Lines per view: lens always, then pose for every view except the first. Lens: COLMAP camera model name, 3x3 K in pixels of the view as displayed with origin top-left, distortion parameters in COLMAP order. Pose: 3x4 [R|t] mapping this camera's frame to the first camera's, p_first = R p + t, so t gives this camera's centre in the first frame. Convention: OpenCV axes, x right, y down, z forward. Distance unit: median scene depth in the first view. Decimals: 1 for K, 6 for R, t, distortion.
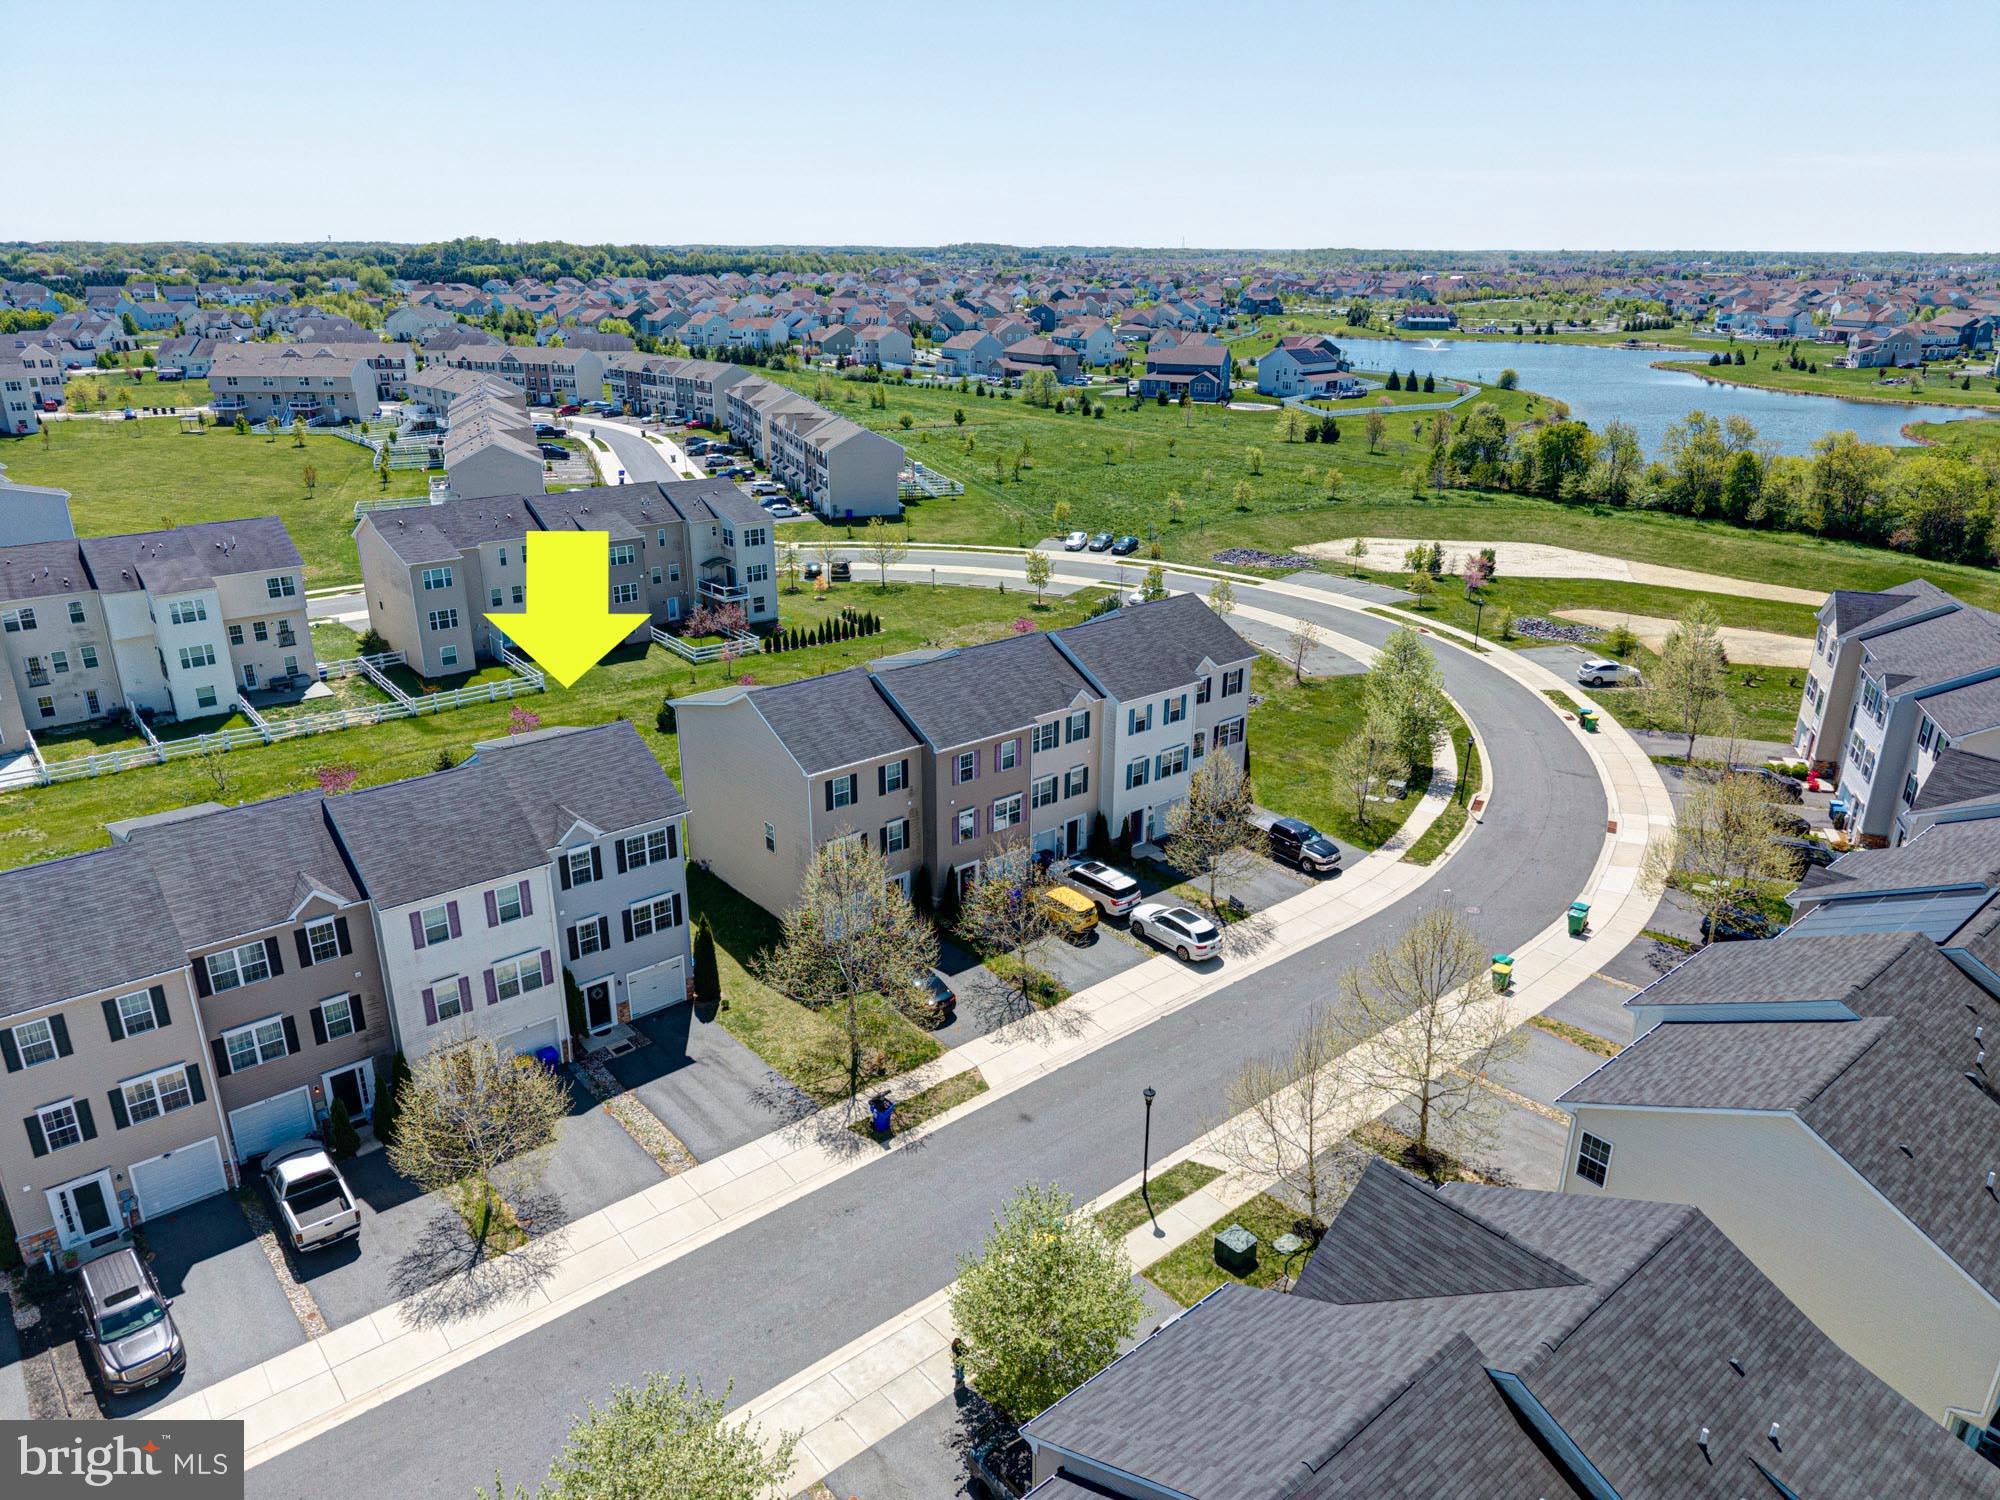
lens RADIAL K [[1330.6, 0, 1003.6], [0, 1330.6, 748.8], [0, 0, 1]] dist [0.042199, -0.045918]
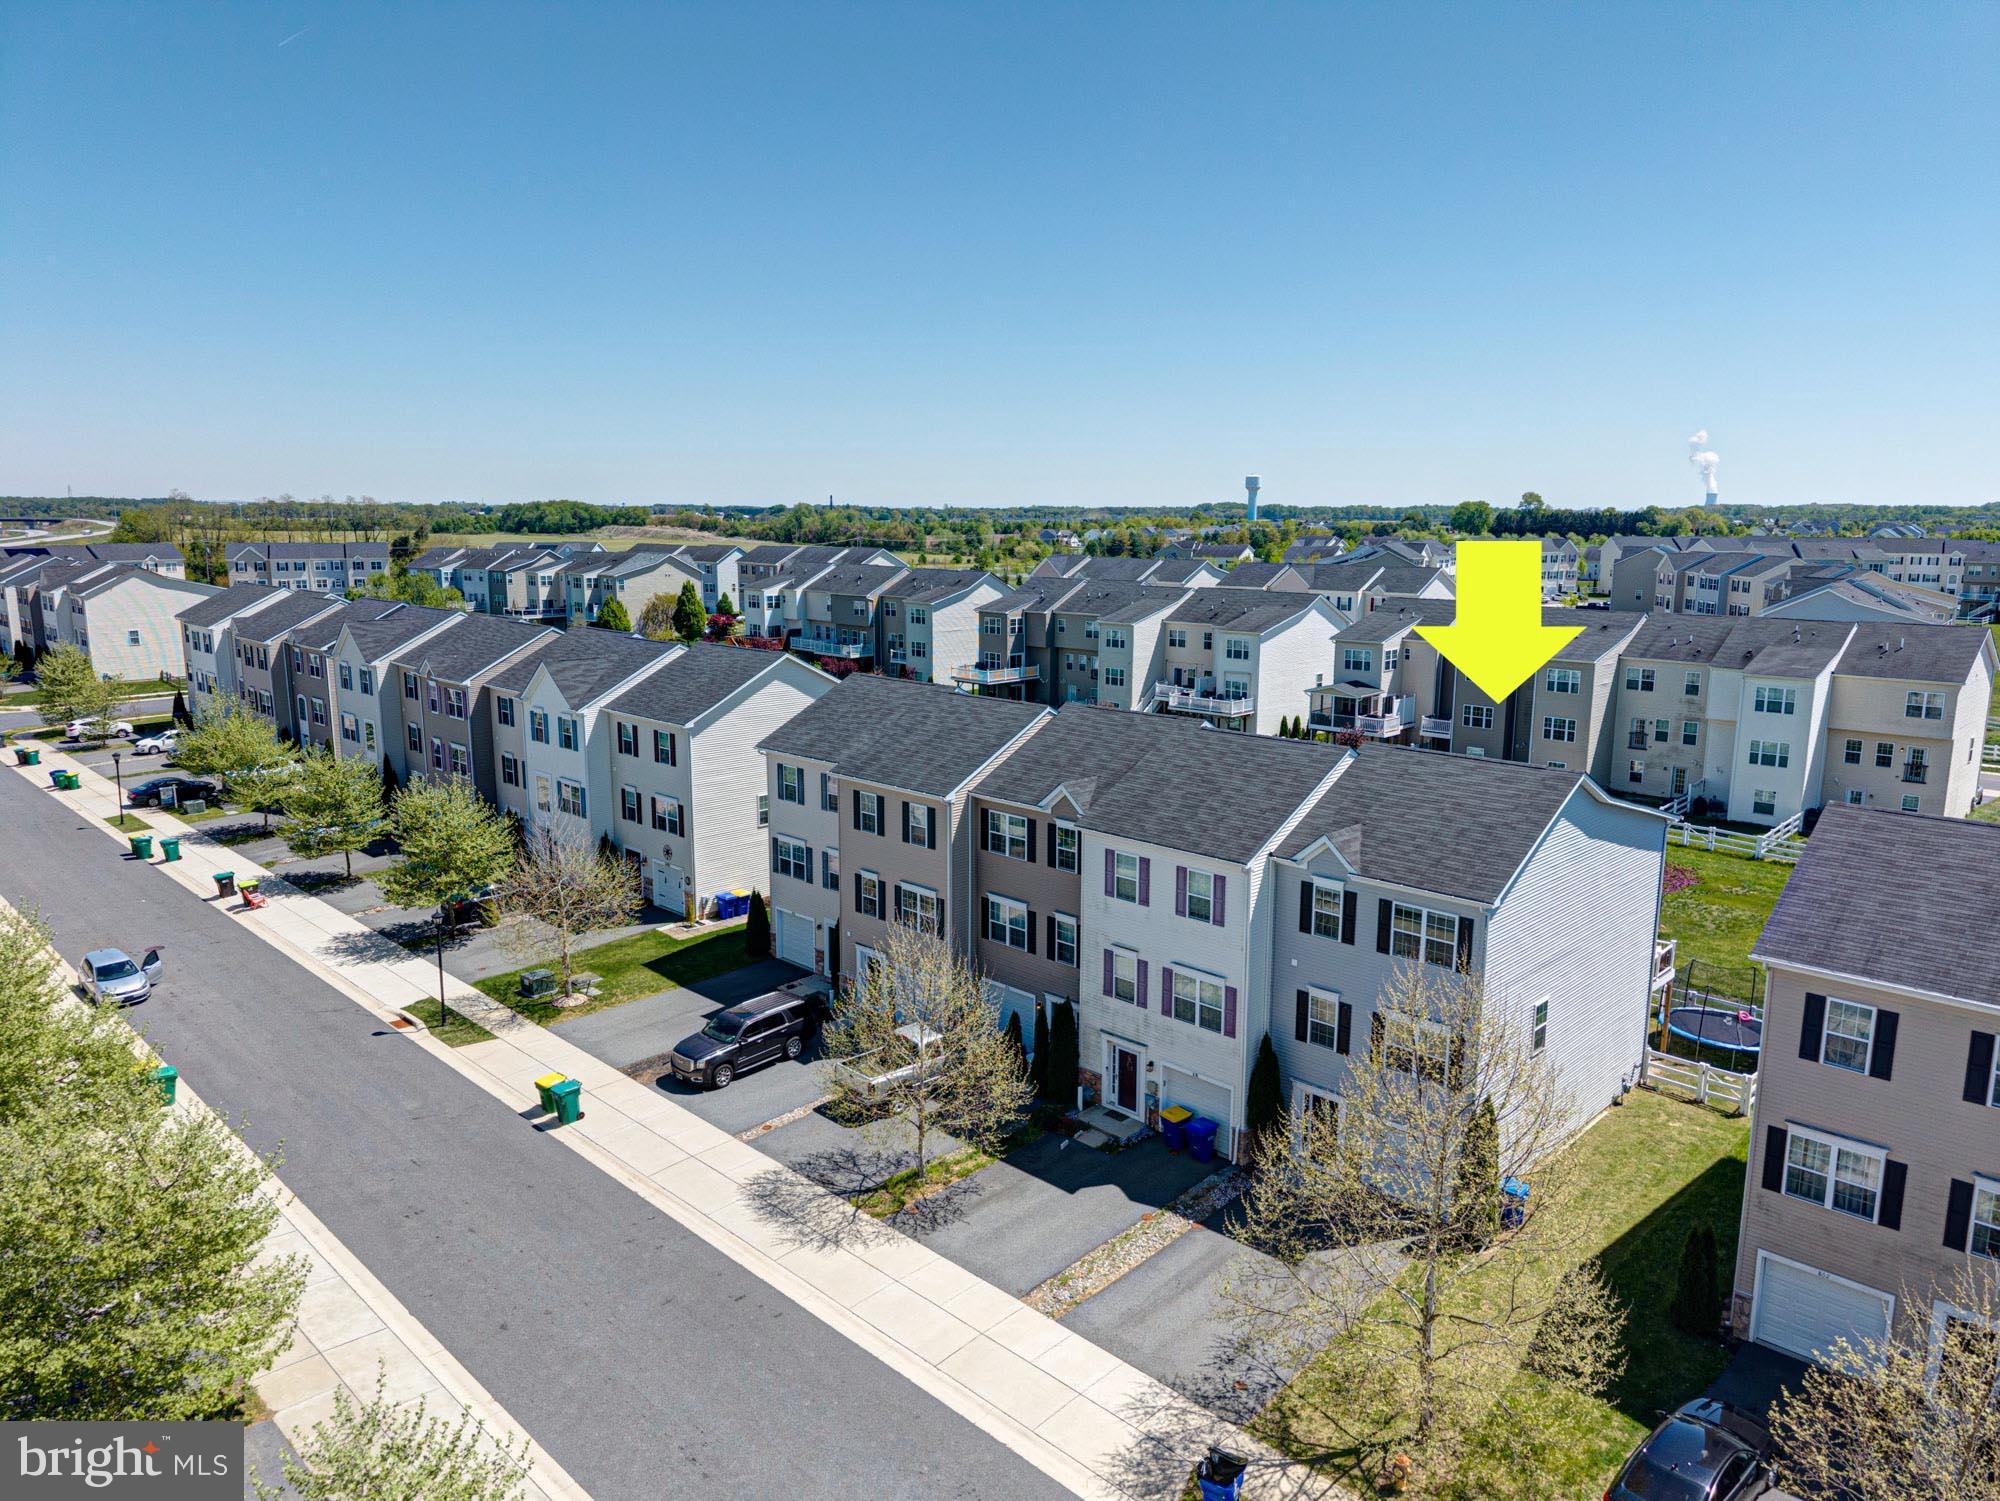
lens RADIAL K [[1330.6, 0, 1011.0], [0, 1330.6, 744.4], [0, 0, 1]] dist [0.042199, -0.045918]
pose [[0.095266, 0.166592, -0.981413, 0.268739], [-0.349587, 0.928701, 0.123710, -0.015766], [0.932048, 0.331304, 0.146712, 0.590364]]
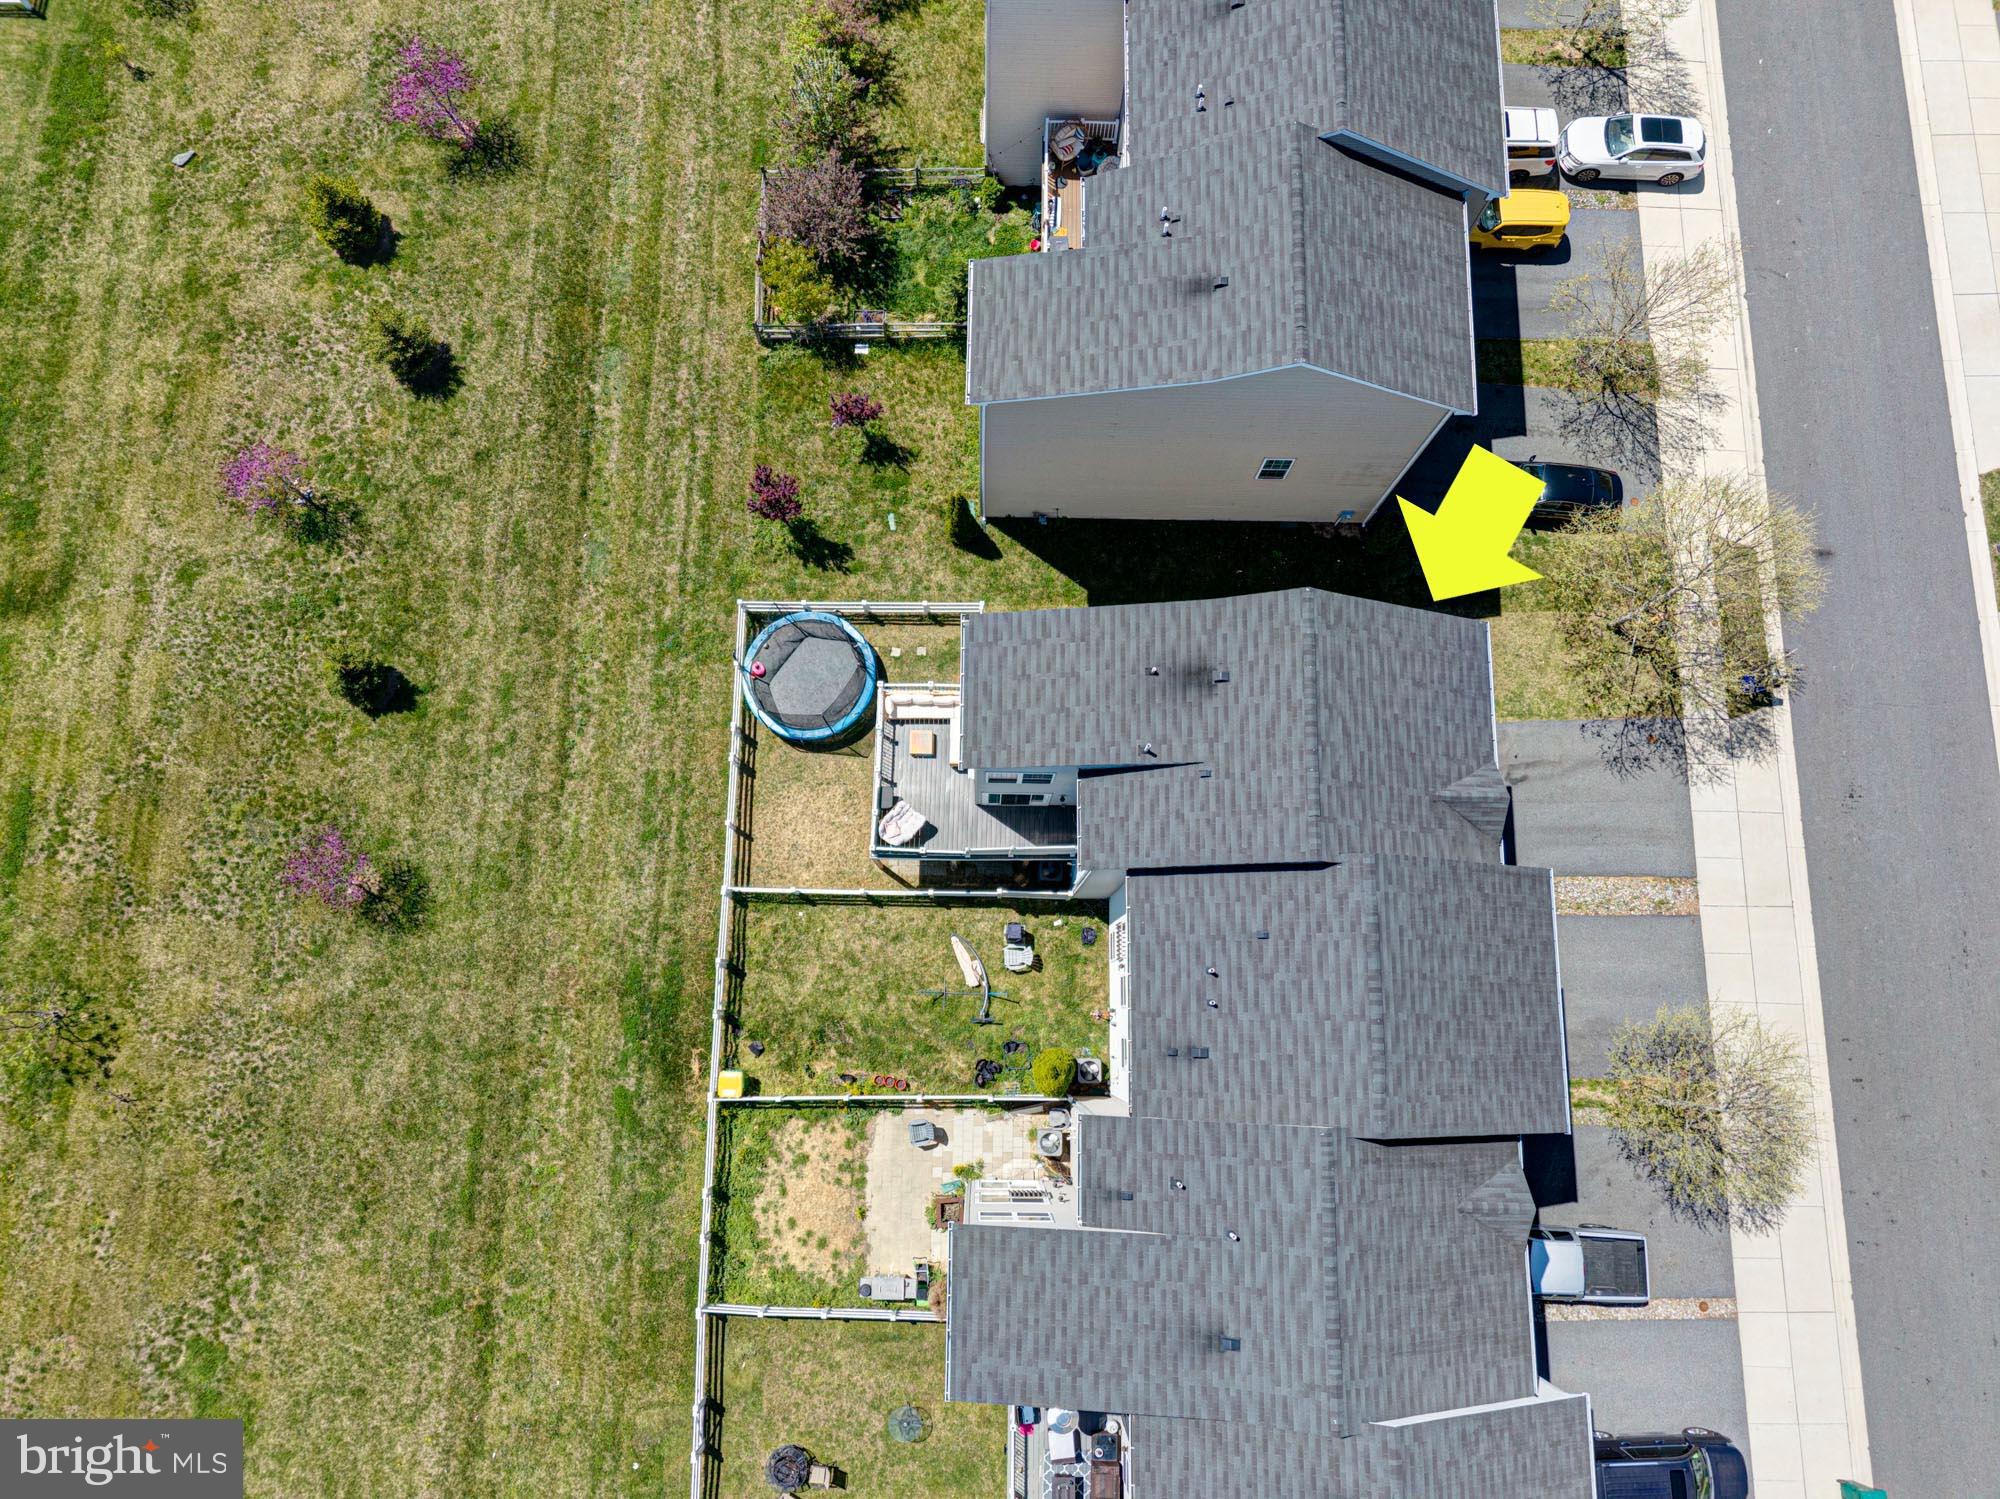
lens RADIAL K [[1330.6, 0, 988.6], [0, 1330.6, 727.2], [0, 0, 1]] dist [0.042199, -0.045918]
pose [[0.657898, -0.736343, 0.158018, -0.444595], [0.244575, 0.407348, 0.879915, -0.460420], [-0.712288, -0.540247, 0.448084, 0.737117]]
